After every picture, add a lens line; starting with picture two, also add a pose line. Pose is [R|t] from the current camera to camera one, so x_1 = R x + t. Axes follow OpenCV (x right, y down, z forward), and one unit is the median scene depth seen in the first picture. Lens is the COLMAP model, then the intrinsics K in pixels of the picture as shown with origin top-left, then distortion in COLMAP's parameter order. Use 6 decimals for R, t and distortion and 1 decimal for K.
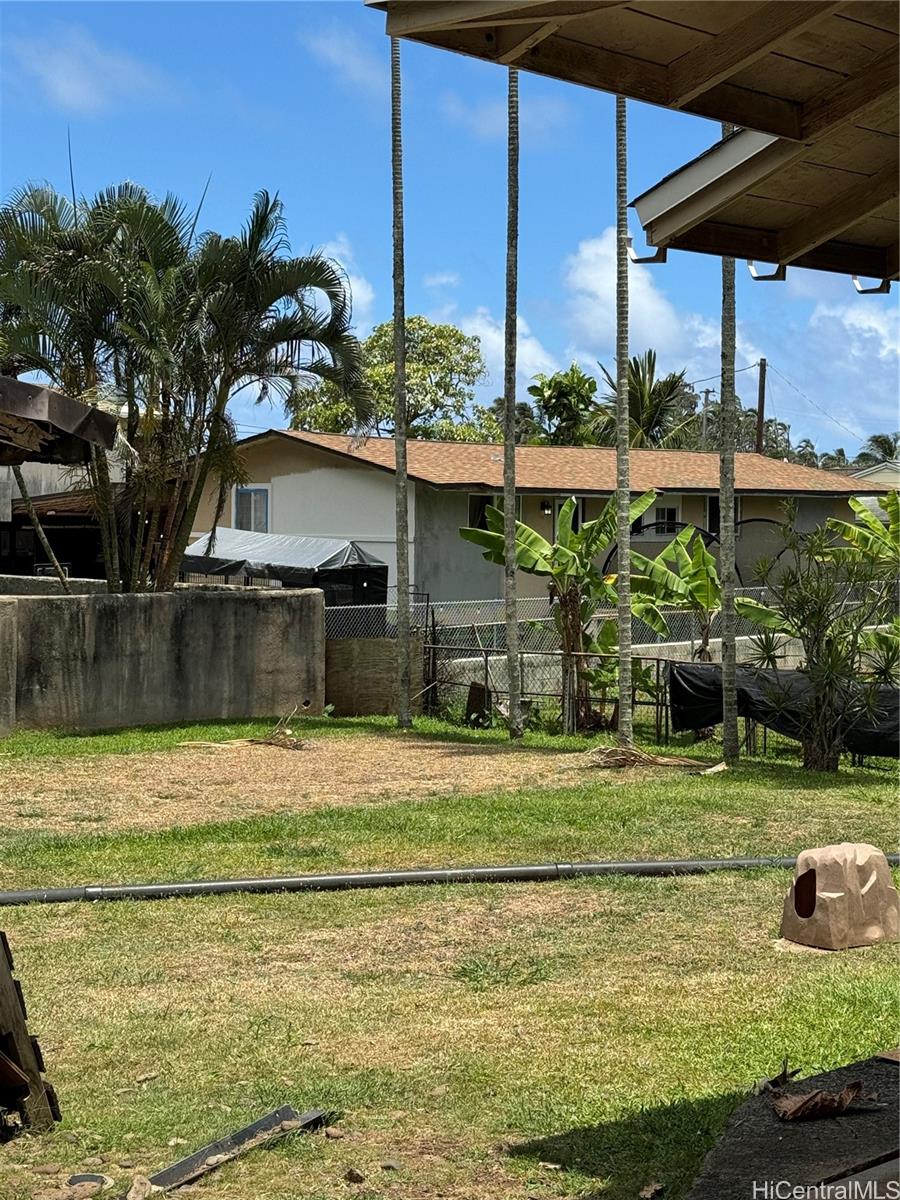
lens RADIAL K [[2073.7, 0, 449.7], [0, 2073.7, 599.8], [0, 0, 1]] dist [0.035446, 0.000000]
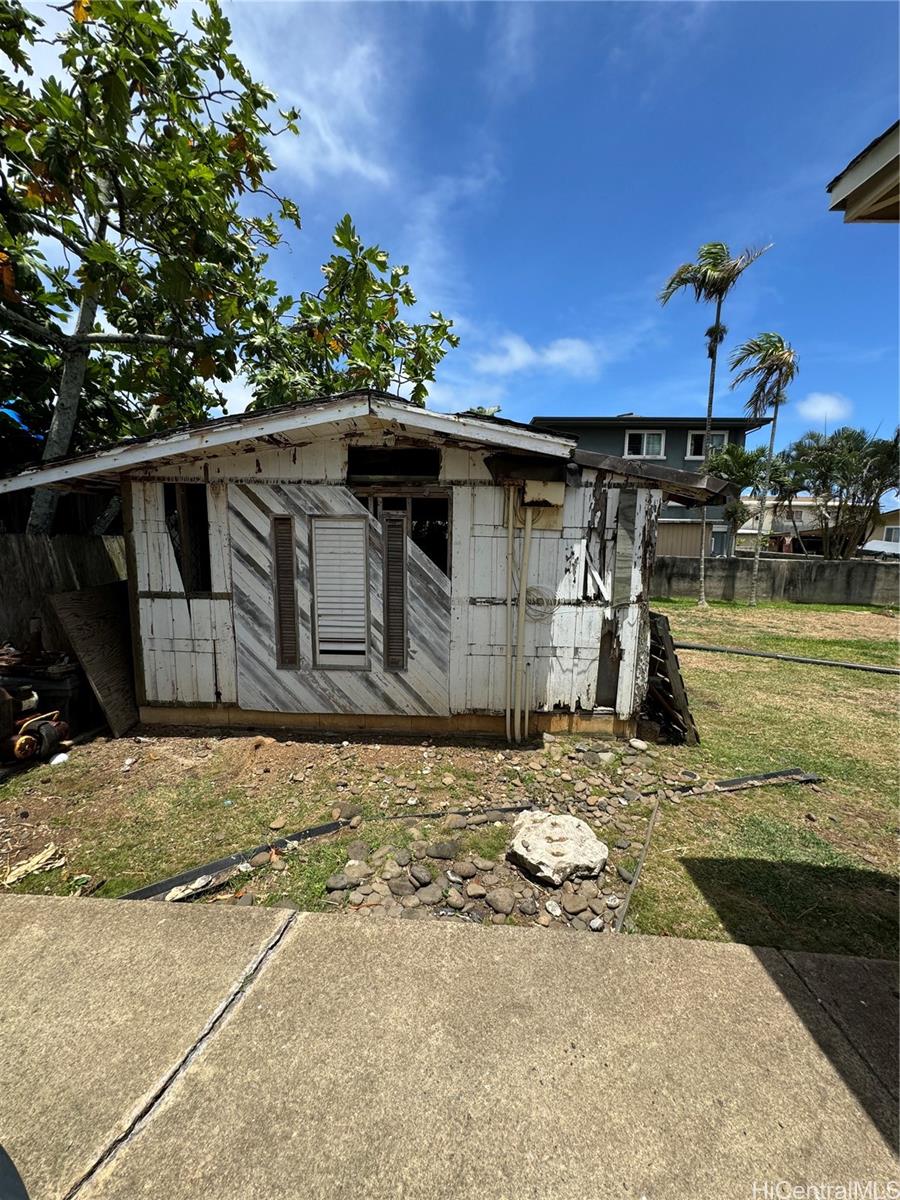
lens RADIAL K [[480.3, 0, 447.8], [0, 480.3, 599.2], [0, 0, 1]] dist [-0.003053, -0.000351]
pose [[0.655196, 0.109932, -0.747418, 0.017397], [-0.041901, 0.993121, 0.109340, -0.000177], [0.754296, -0.040322, 0.655295, 0.107348]]
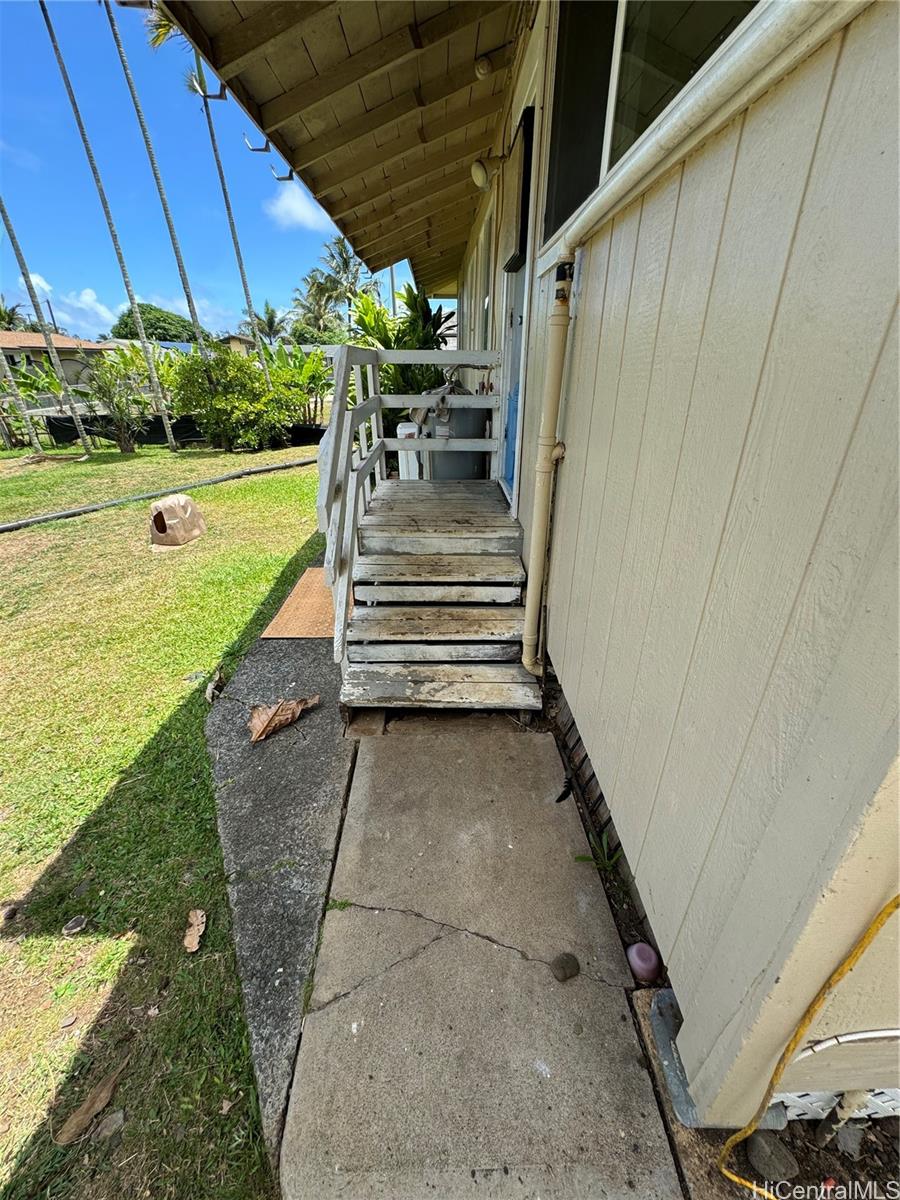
lens RADIAL K [[480.3, 0, 448.3], [0, 480.3, 598.8], [0, 0, 1]] dist [-0.003053, -0.000351]
pose [[0.717924, -0.322351, 0.616989, 0.026856], [0.043575, 0.905395, 0.422328, 0.006513], [-0.694757, -0.276314, 0.664051, 0.226178]]
